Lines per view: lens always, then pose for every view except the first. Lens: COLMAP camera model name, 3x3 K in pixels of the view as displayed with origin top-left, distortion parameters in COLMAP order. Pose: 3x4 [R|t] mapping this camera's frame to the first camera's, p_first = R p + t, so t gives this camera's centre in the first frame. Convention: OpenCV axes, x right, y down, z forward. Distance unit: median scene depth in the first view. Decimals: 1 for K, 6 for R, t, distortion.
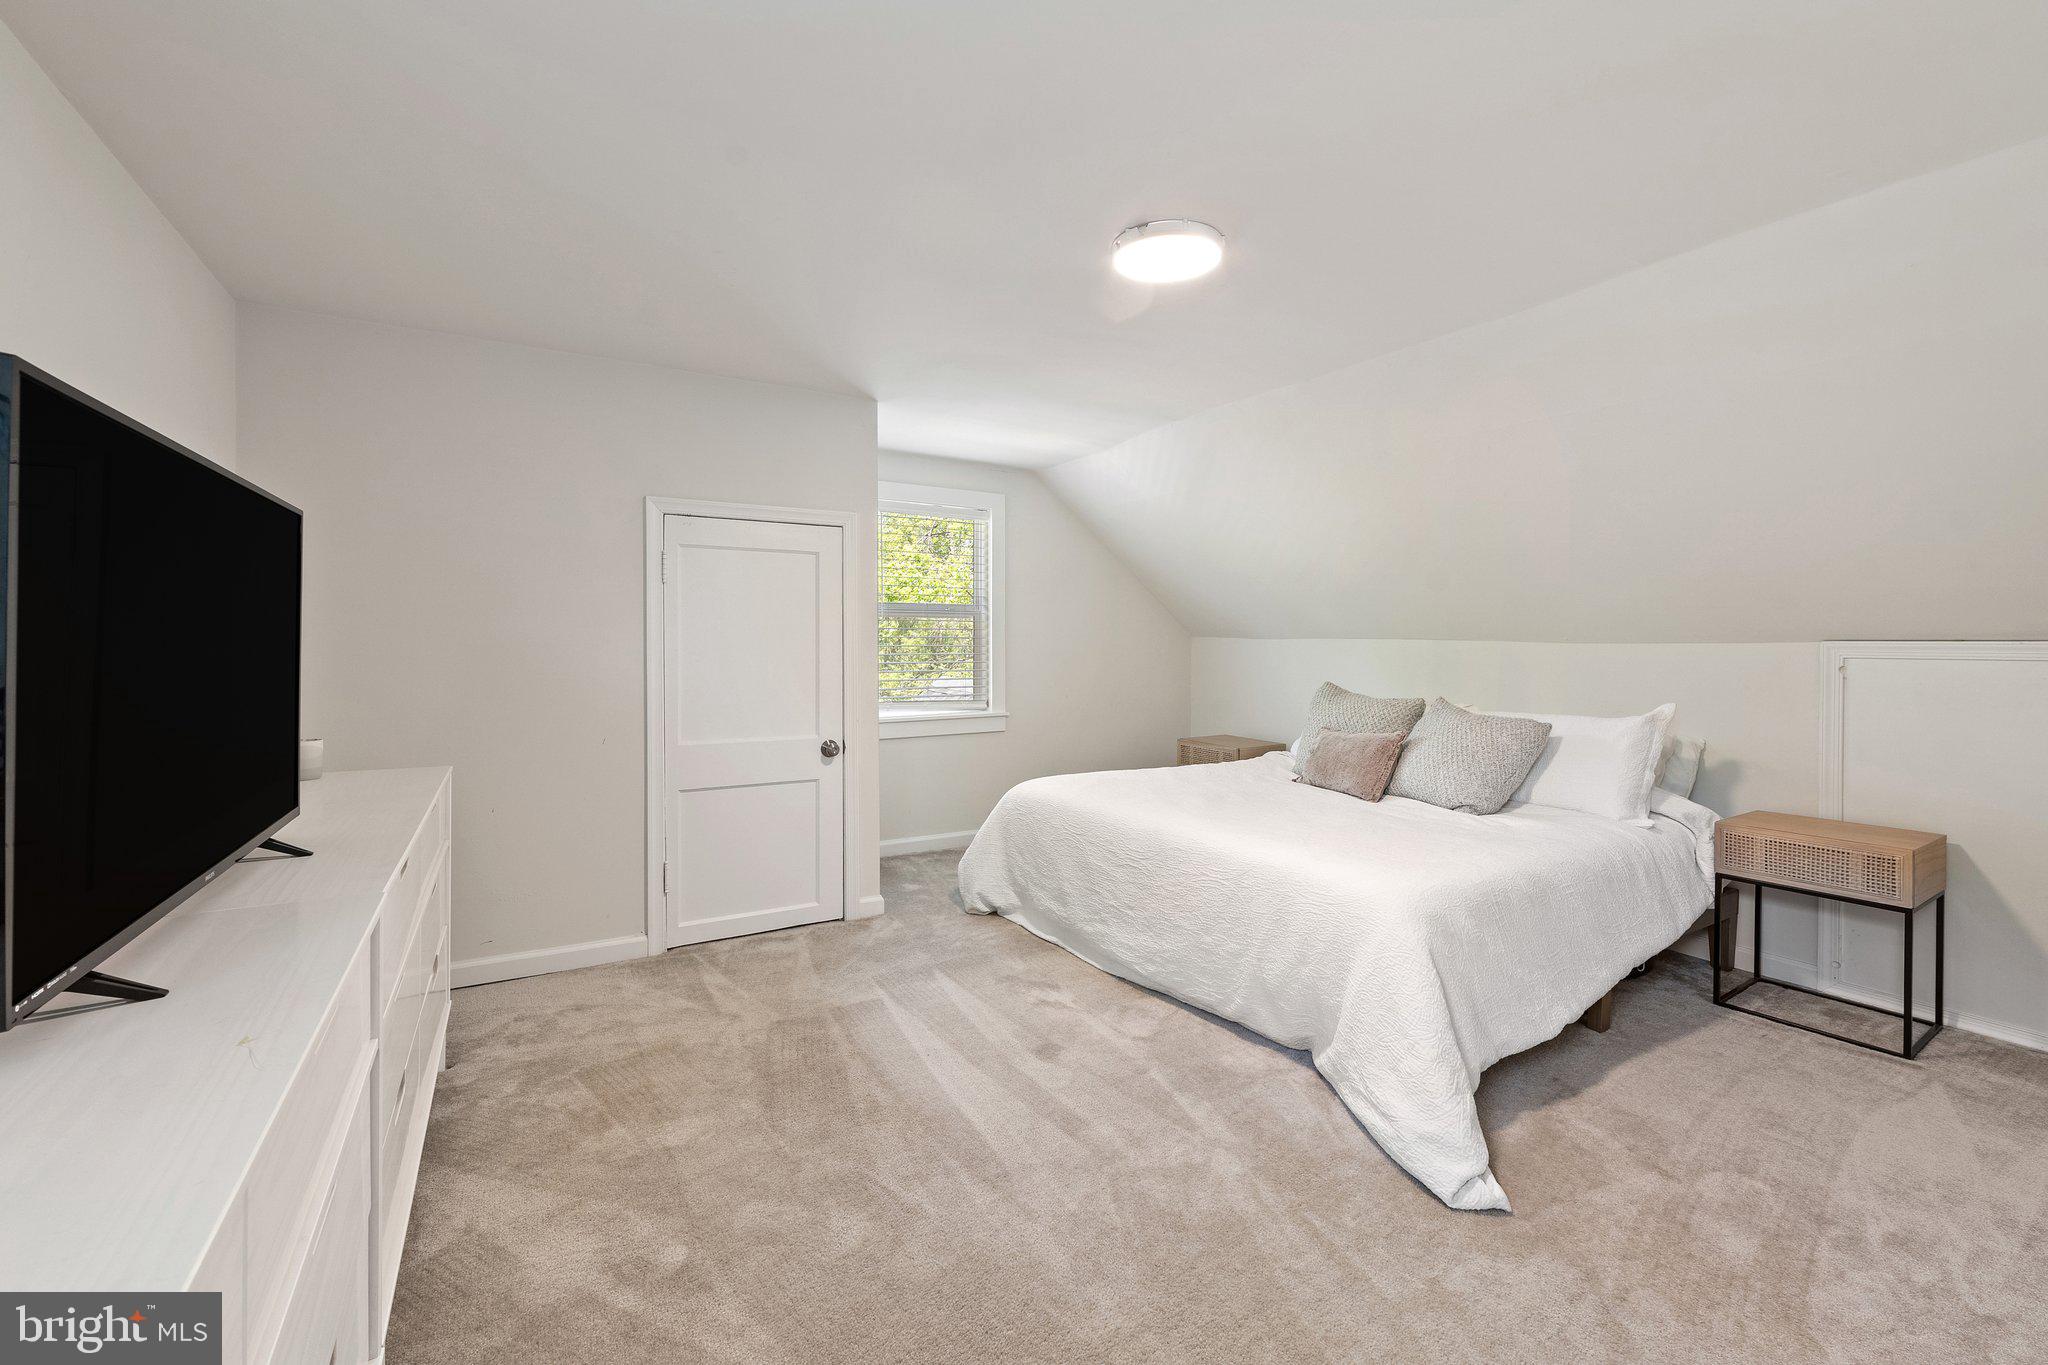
lens RADIAL K [[830.6, 0, 1024.0], [0, 830.6, 682.5], [0, 0, 1]] dist [-0.011695, -0.000044]
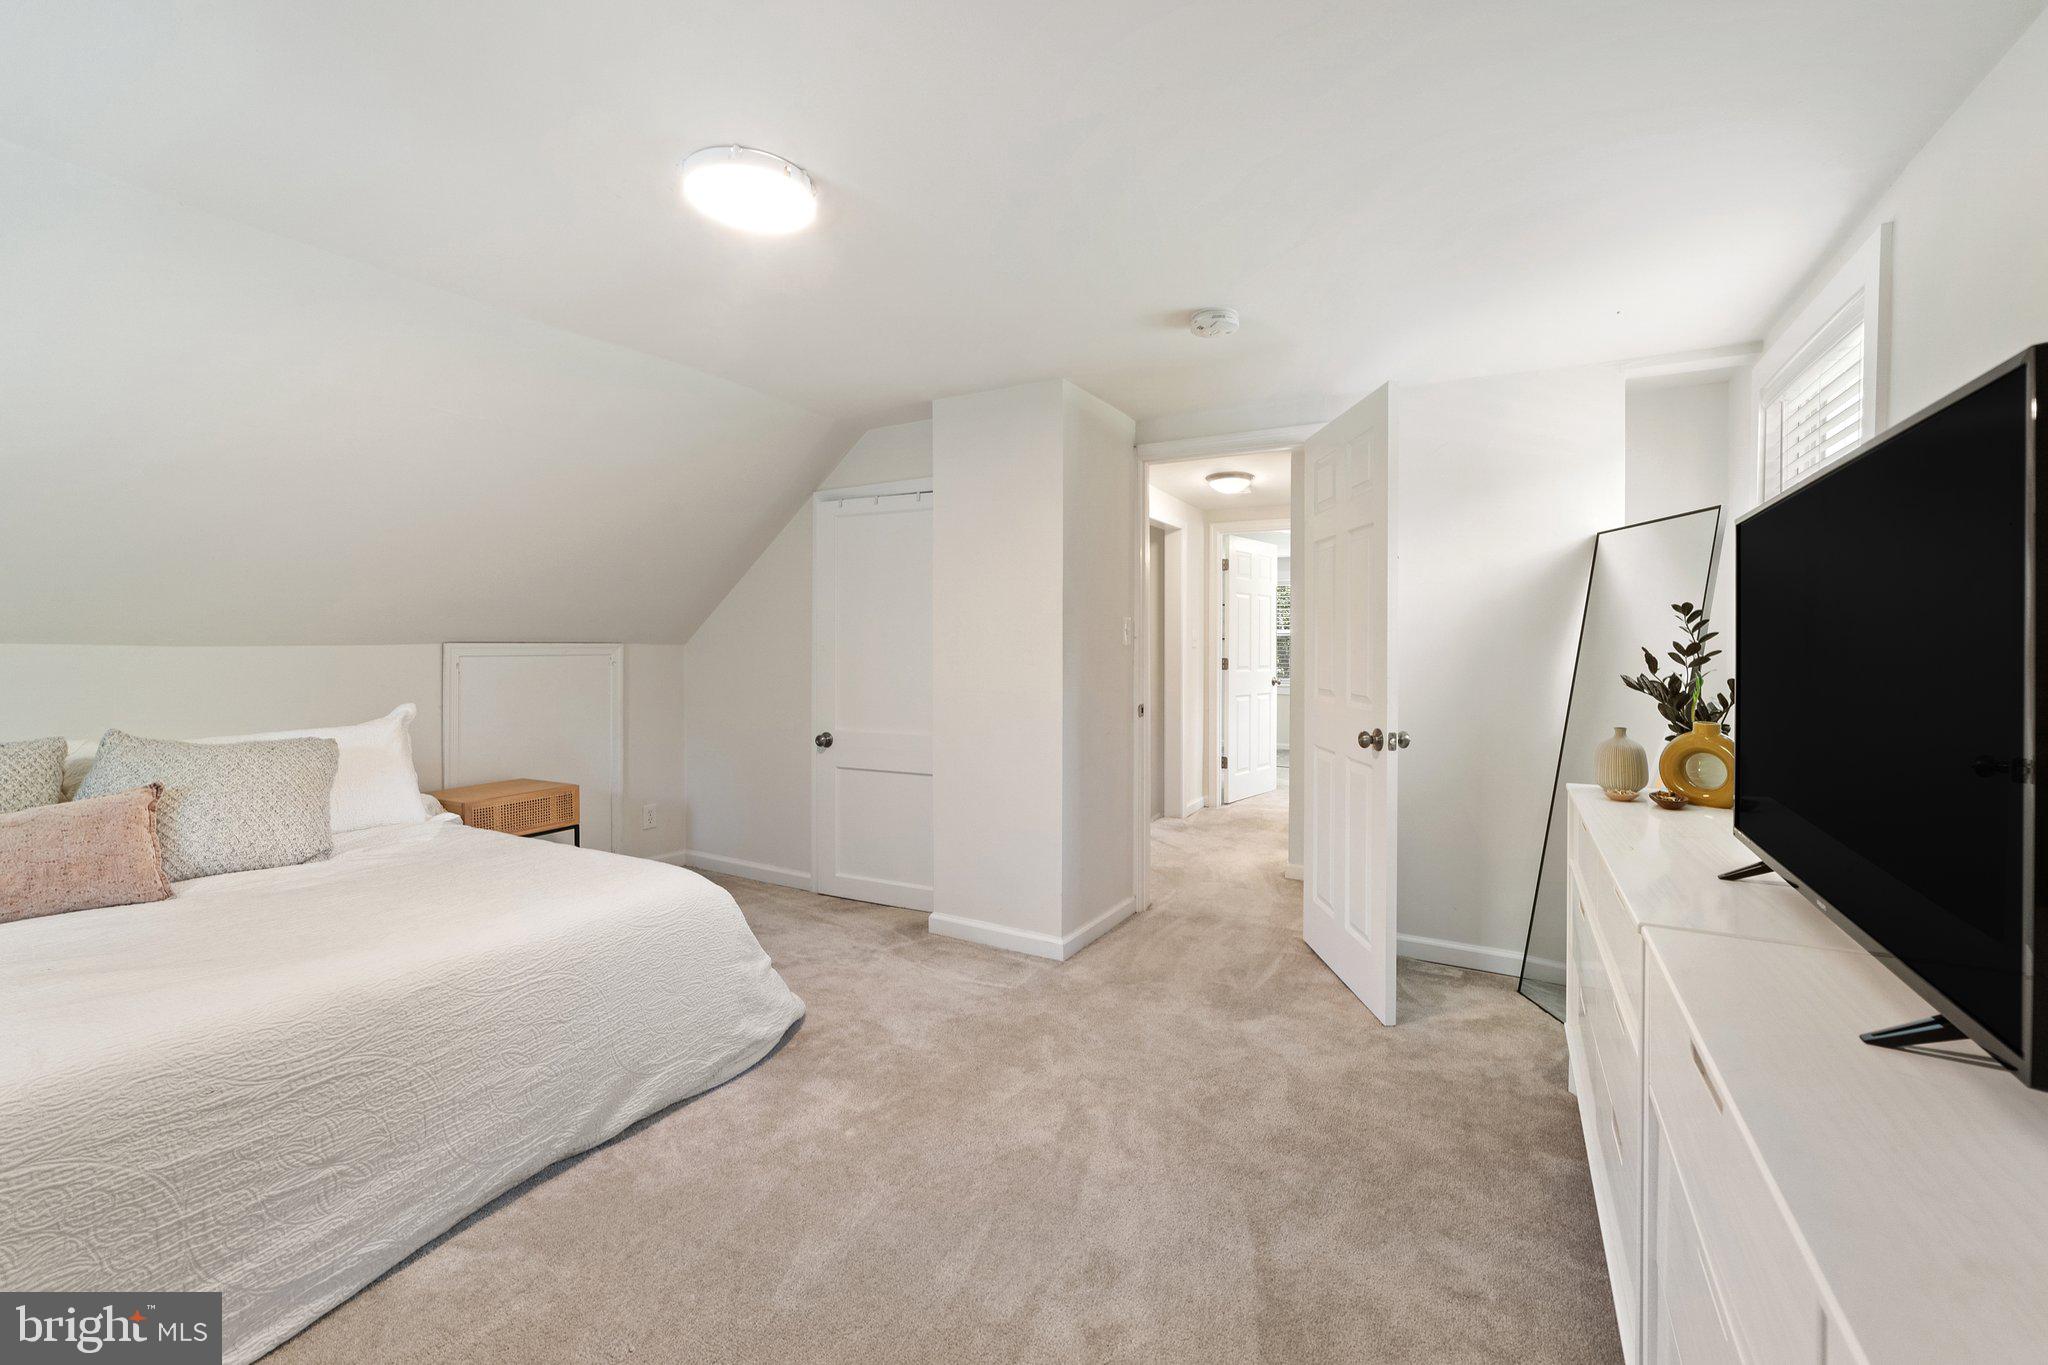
lens RADIAL K [[827.1, 0, 999.6], [0, 827.1, 628.8], [0, 0, 1]] dist [-0.011367, 0.000141]
pose [[-0.444300, 0.013572, 0.895775, -0.775459], [0.038572, 0.999248, 0.003992, -0.070953], [-0.895047, 0.036326, -0.444489, 1.246231]]
